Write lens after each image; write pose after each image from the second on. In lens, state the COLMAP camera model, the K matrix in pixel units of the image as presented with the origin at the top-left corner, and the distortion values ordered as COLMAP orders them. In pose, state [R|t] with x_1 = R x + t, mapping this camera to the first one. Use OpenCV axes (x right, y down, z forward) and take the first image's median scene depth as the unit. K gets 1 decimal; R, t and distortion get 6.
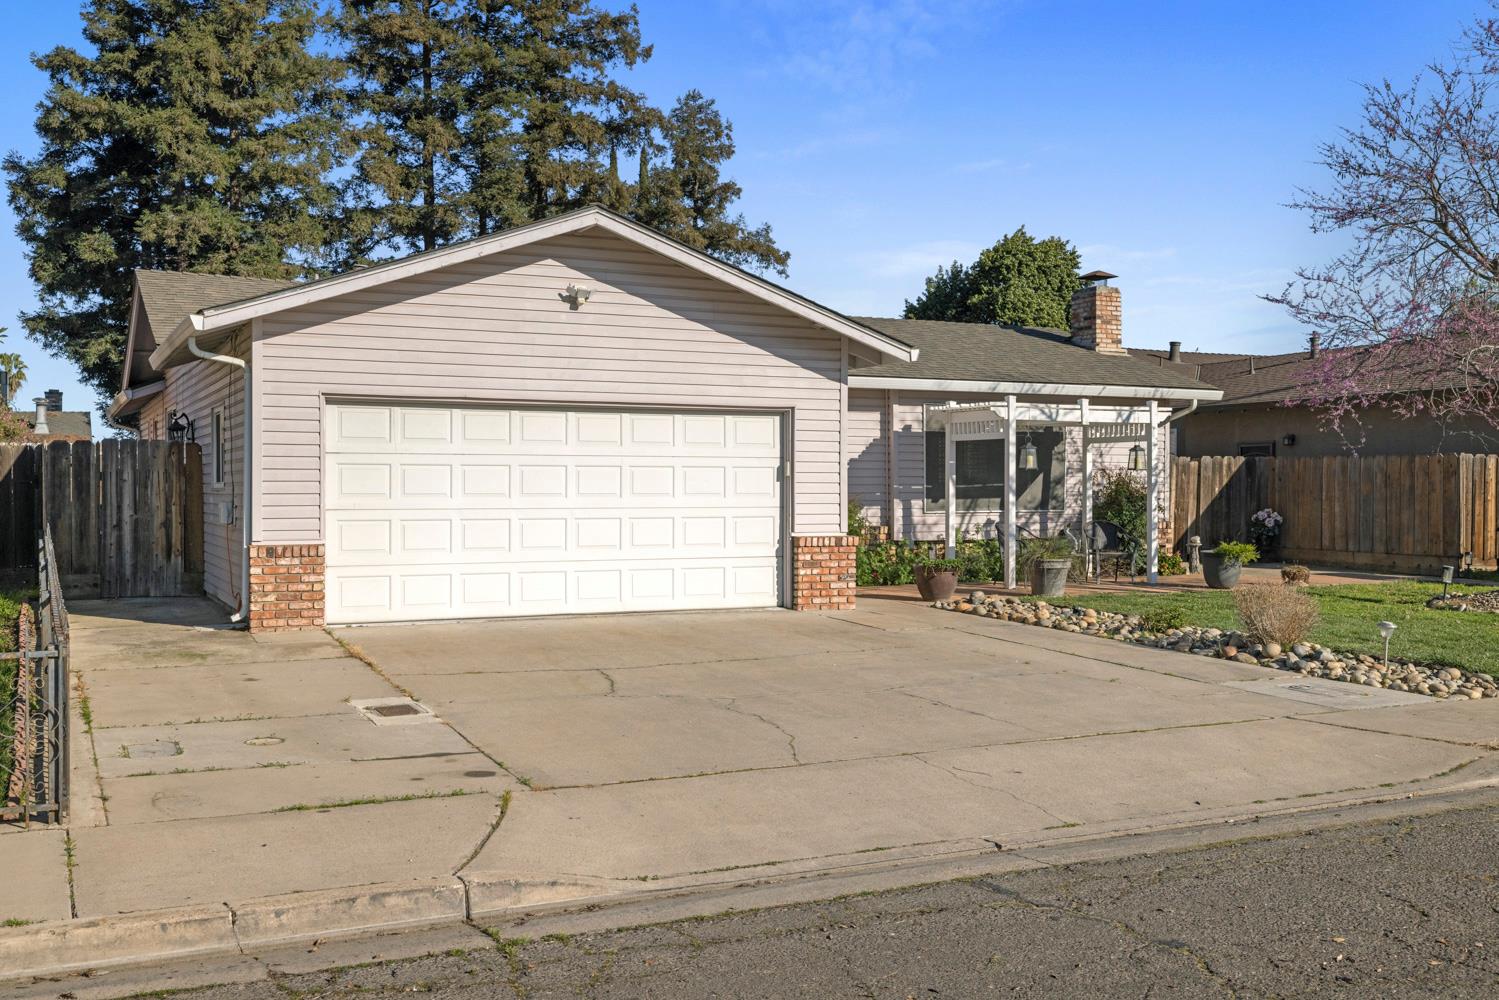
lens RADIAL K [[1486.0, 0, 751.3], [0, 1486.0, 494.7], [0, 0, 1]] dist [0.001953, 0.000000]
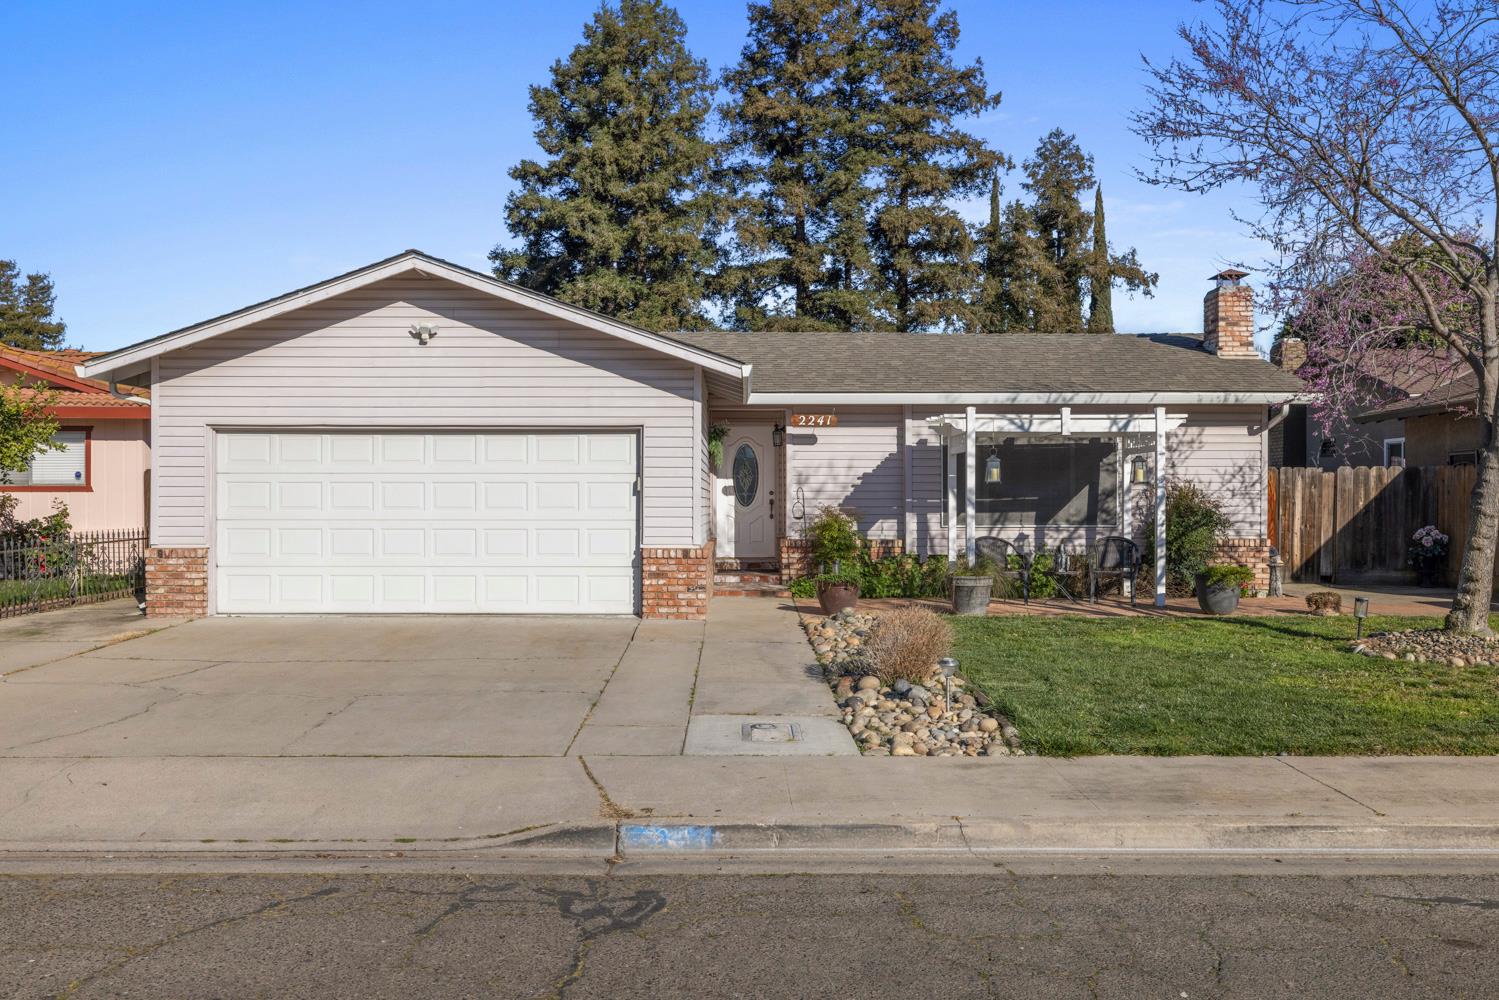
lens RADIAL K [[1282.7, 0, 749.8], [0, 1282.7, 505.4], [0, 0, 1]] dist [-0.000281, 0.005878]
pose [[0.893569, 0.001660, -0.448922, 0.391852], [-0.002100, 0.999998, -0.000483, -0.001439], [0.448921, 0.001375, 0.893571, 0.172109]]
